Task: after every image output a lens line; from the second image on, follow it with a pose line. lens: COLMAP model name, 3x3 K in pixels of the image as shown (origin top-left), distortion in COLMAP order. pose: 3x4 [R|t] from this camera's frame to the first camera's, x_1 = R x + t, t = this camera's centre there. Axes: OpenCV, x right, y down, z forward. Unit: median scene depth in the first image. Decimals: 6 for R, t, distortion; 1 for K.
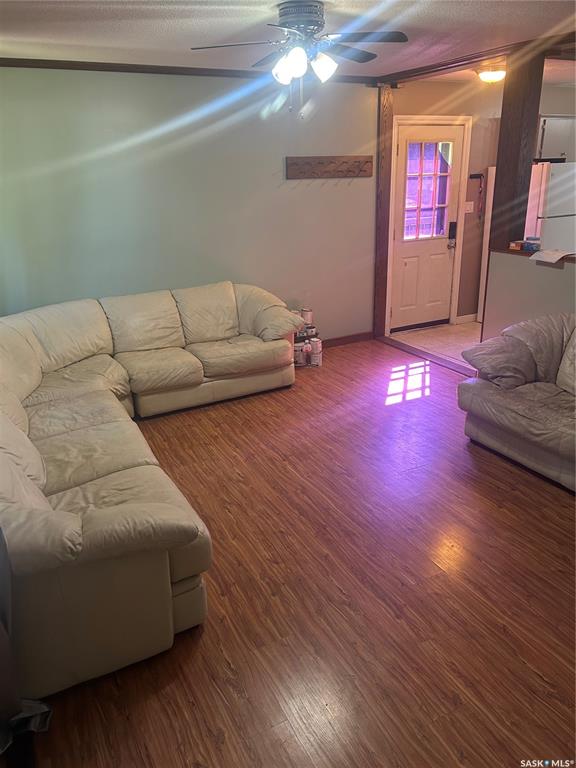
lens RADIAL K [[578.1, 0, 294.3], [0, 578.1, 386.3], [0, 0, 1]] dist [0.043270, -0.042063]
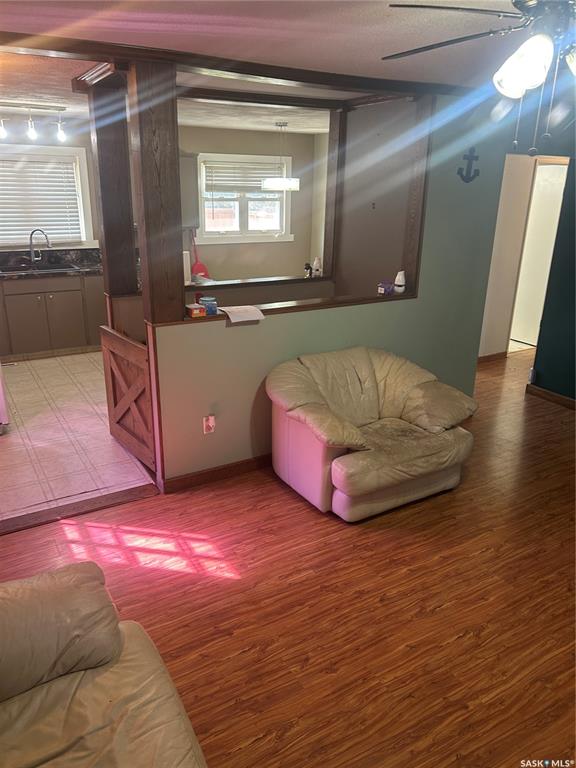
lens RADIAL K [[578.1, 0, 280.0], [0, 578.1, 386.5], [0, 0, 1]] dist [0.043270, -0.042063]
pose [[-0.048599, -0.314791, 0.947916, -0.405135], [0.339340, 0.887384, 0.312086, -0.357128], [-0.939407, 0.336833, 0.063695, 0.871997]]
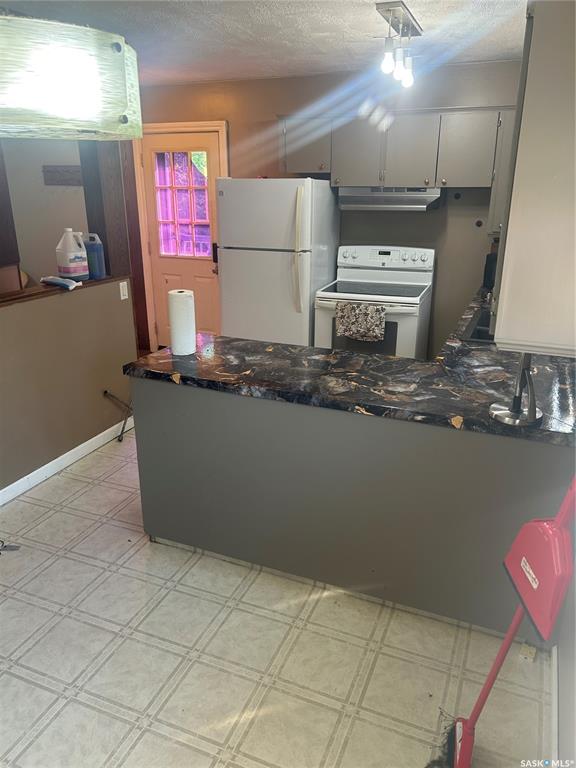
lens RADIAL K [[578.1, 0, 282.8], [0, 578.1, 385.3], [0, 0, 1]] dist [0.043270, -0.042063]
pose [[0.635562, 0.280081, -0.719455, 1.460280], [-0.286696, 0.950862, 0.116901, -0.302602], [0.716845, 0.131967, 0.684630, 0.730031]]
